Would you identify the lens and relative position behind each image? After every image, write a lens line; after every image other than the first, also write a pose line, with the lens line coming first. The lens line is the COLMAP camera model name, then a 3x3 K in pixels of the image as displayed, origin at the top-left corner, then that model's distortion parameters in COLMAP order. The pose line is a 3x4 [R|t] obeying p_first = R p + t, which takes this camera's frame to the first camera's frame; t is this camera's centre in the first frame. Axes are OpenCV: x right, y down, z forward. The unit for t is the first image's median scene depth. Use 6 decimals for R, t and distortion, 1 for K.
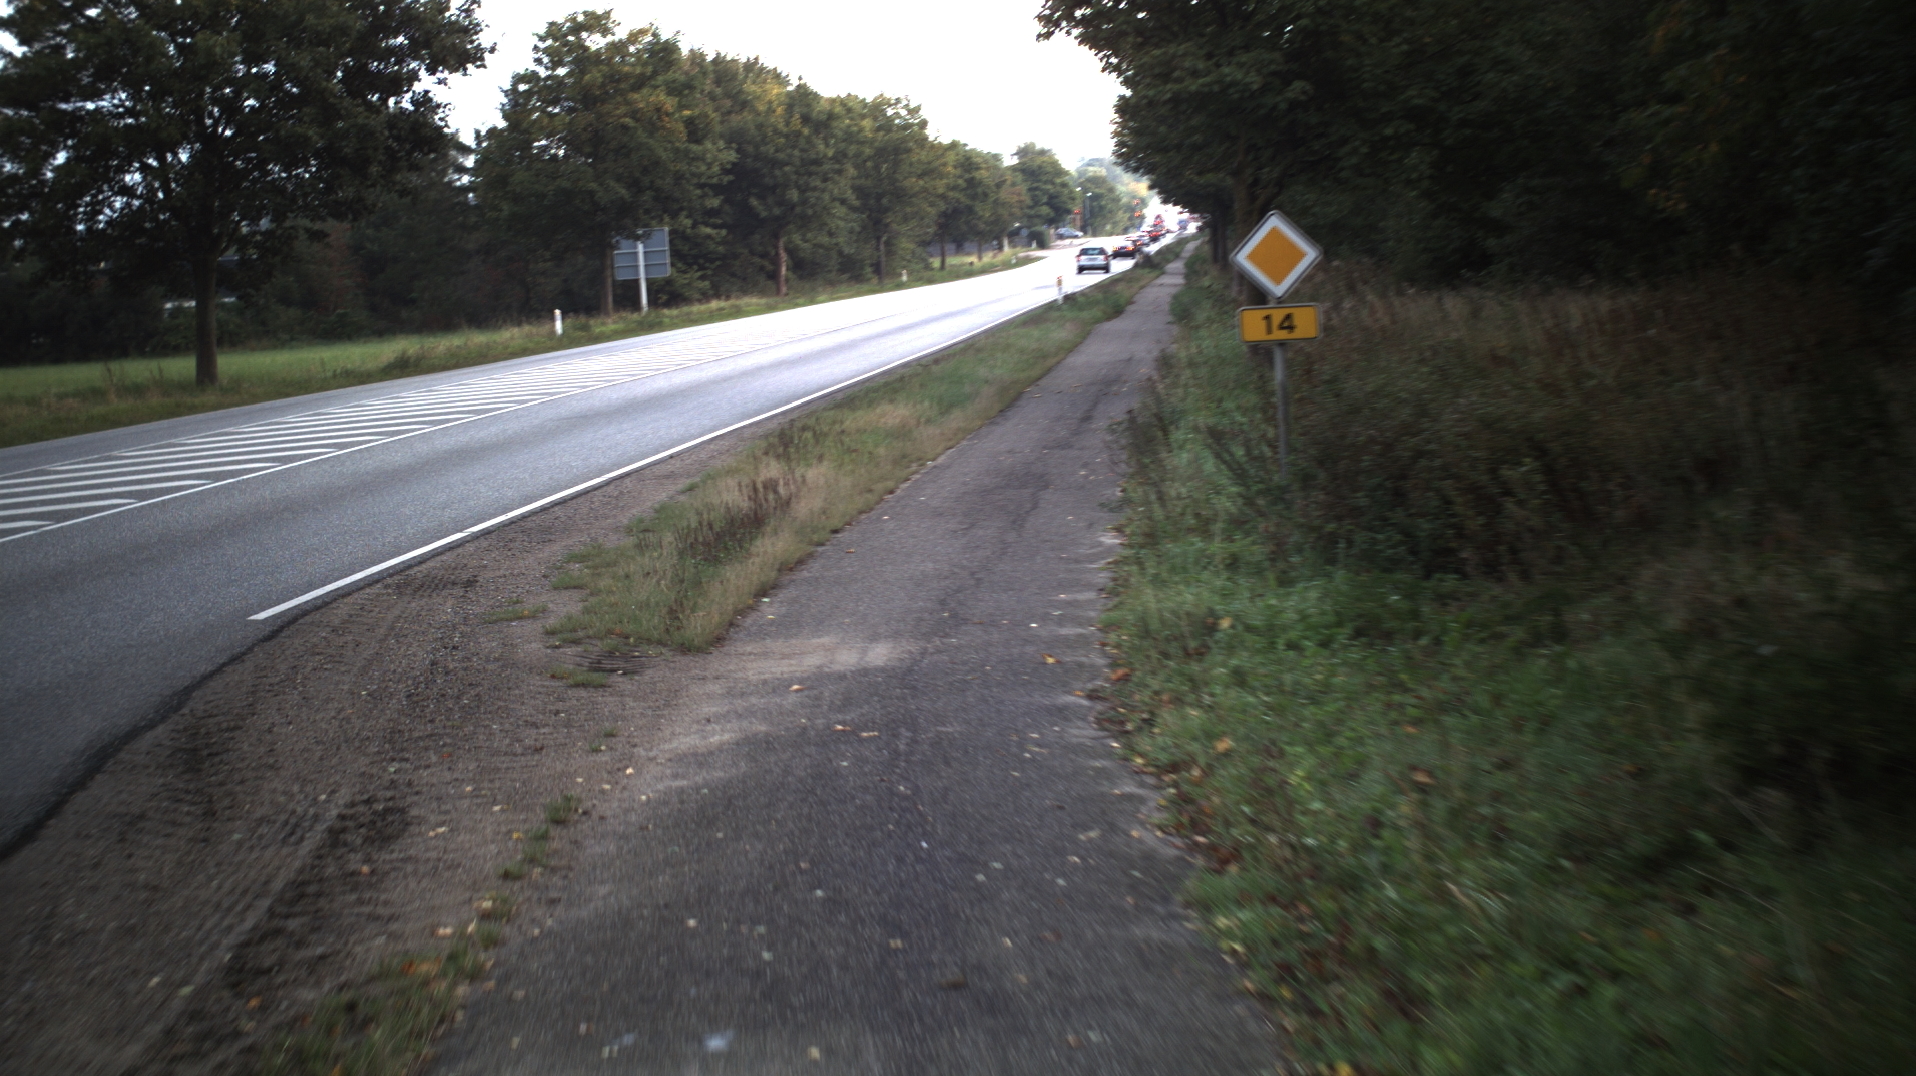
lens RADIAL K [[3380.4, 0, 957.5], [0, 3380.4, 536.6], [0, 0, 1]] dist [-0.267955, 0.000000]
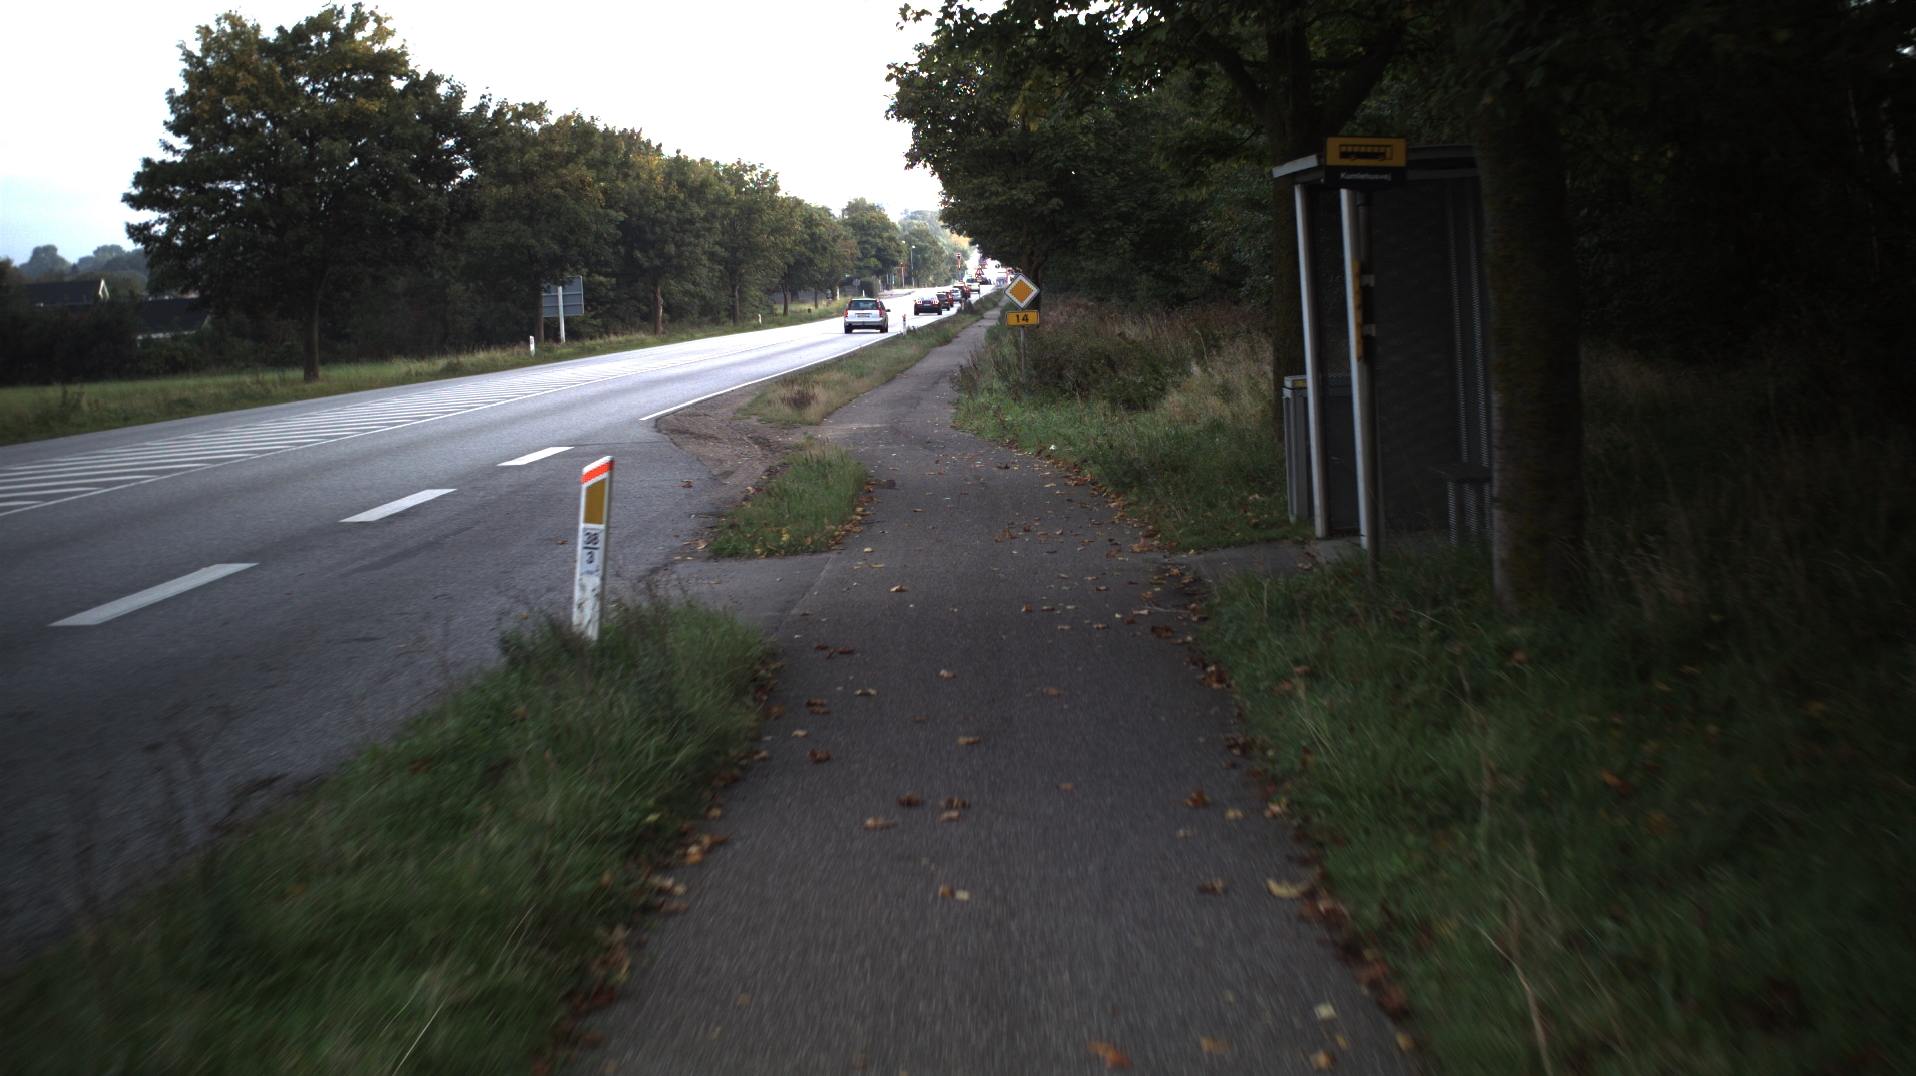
lens RADIAL K [[3380.4, 0, 959.3], [0, 3380.4, 538.8], [0, 0, 1]] dist [-0.267955, 0.000000]
pose [[0.998517, 0.006738, 0.054021, -0.029601], [-0.005968, 0.999878, -0.014400, 0.047165], [-0.054112, 0.014057, 0.998436, -0.517114]]
